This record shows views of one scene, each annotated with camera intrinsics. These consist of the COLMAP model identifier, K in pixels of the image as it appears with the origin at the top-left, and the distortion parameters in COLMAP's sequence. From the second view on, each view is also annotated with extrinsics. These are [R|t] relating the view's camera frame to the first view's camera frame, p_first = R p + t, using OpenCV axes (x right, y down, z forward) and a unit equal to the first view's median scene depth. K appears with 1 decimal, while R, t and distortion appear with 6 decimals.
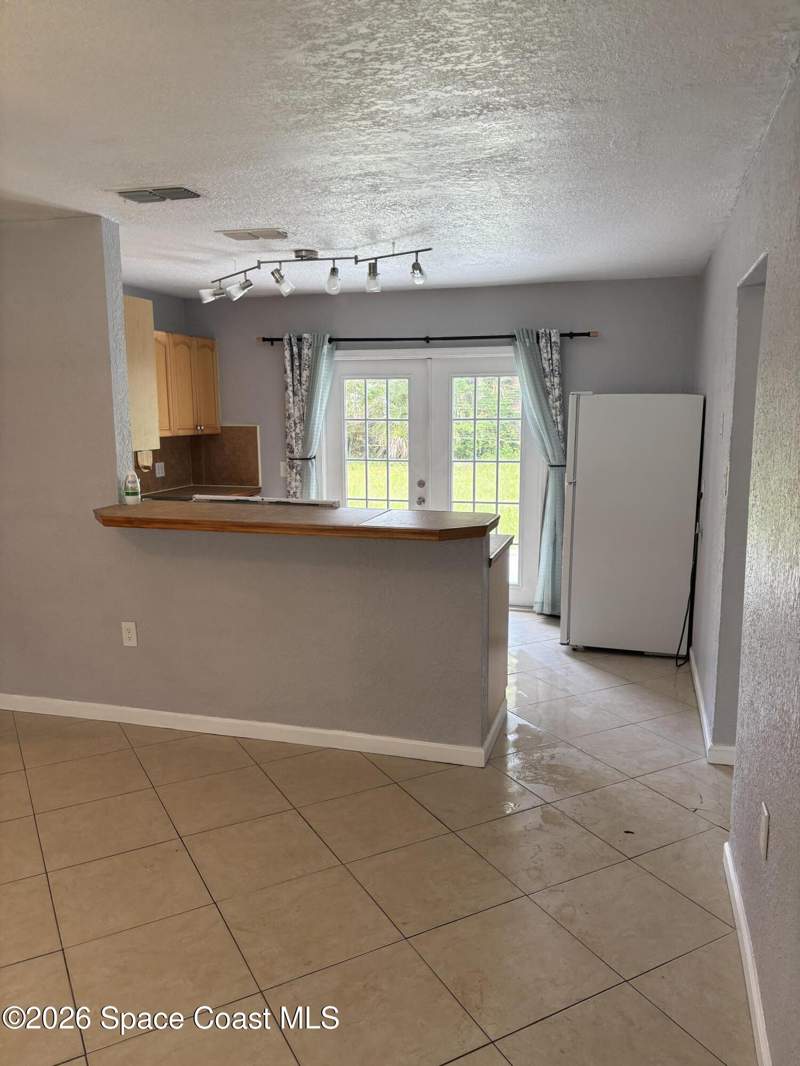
lens RADIAL K [[790.7, 0, 405.0], [0, 790.7, 532.0], [0, 0, 1]] dist [0.038178, -0.054748]
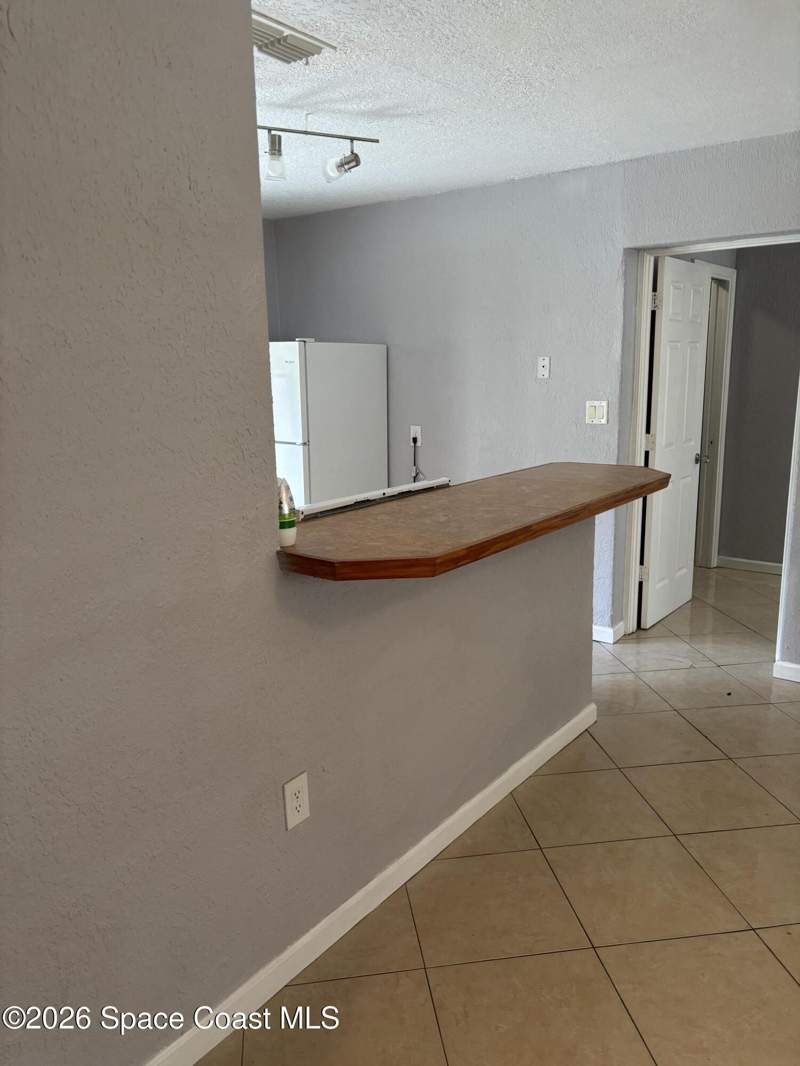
lens RADIAL K [[790.7, 0, 403.8], [0, 790.7, 533.6], [0, 0, 1]] dist [0.038178, -0.054748]
pose [[0.386202, -0.203817, 0.899615, -0.742905], [0.168587, 0.974452, 0.148398, -0.100621], [-0.906877, 0.094352, 0.410696, 0.718045]]
